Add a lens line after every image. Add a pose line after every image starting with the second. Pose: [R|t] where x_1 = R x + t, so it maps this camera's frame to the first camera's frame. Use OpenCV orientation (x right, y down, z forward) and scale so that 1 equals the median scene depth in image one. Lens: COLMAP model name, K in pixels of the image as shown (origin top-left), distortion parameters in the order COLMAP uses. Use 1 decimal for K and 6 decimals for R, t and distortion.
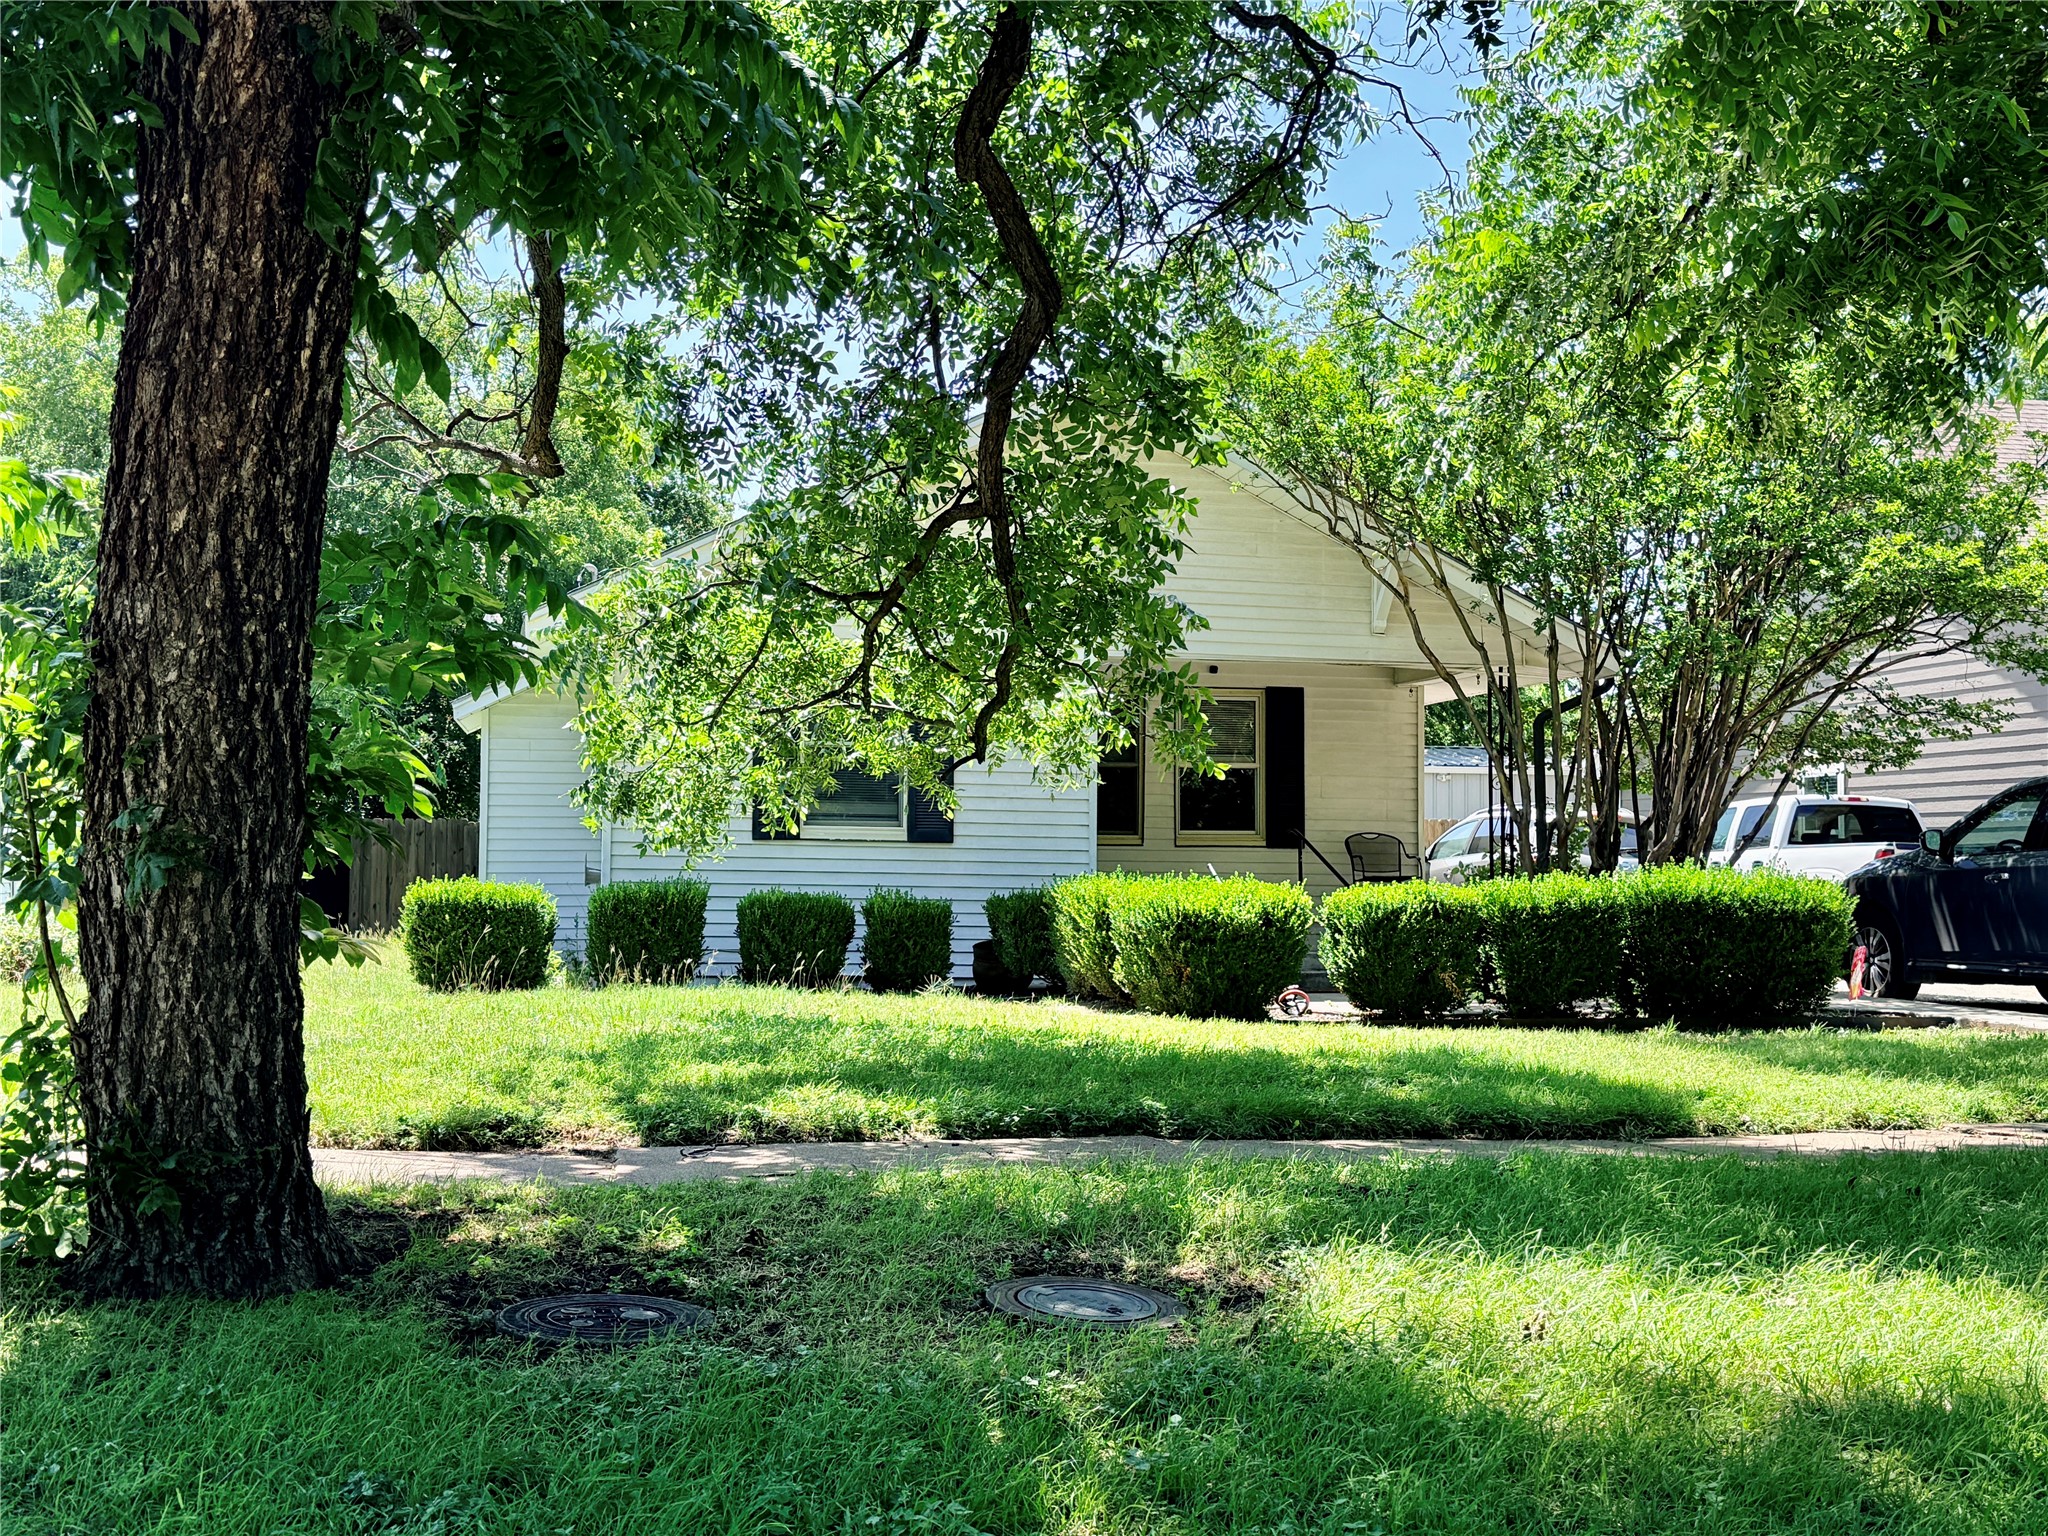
lens RADIAL K [[2266.4, 0, 1024.0], [0, 2266.4, 768.0], [0, 0, 1]] dist [0.193372, -0.535768]
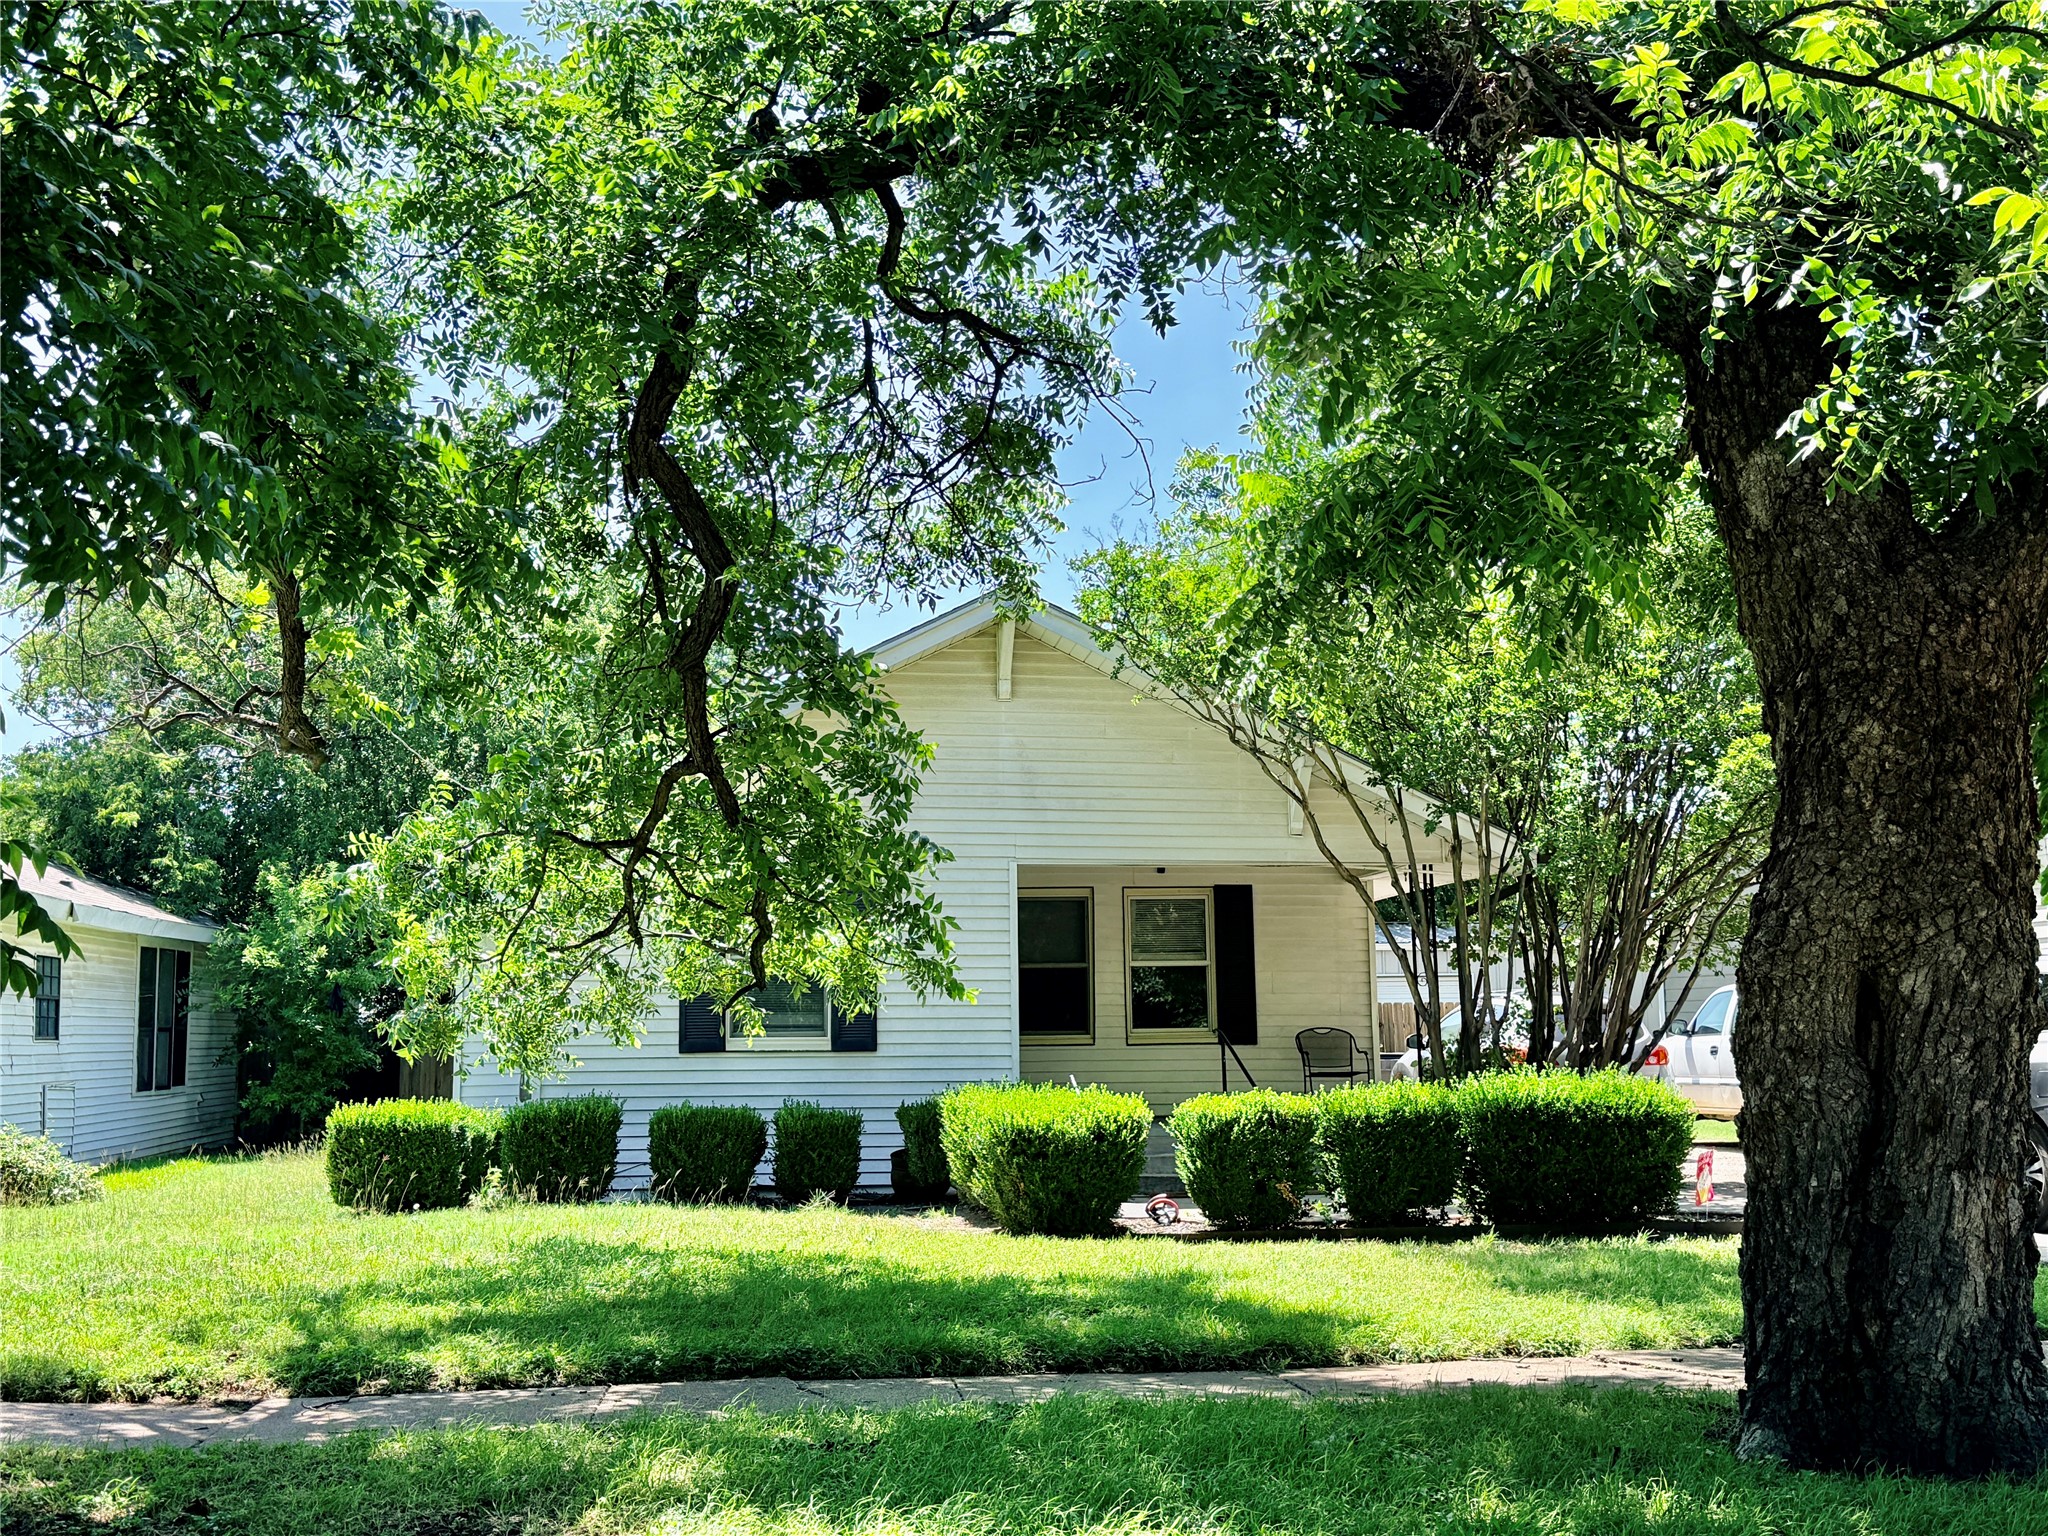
lens RADIAL K [[2253.6, 0, 1024.5], [0, 2253.6, 715.3], [0, 0, 1]] dist [0.171454, -0.308281]
pose [[0.997075, -0.029748, -0.070405, 0.126385], [0.022613, 0.994725, -0.100053, -0.016023], [0.073010, 0.098168, 0.992488, -0.026989]]
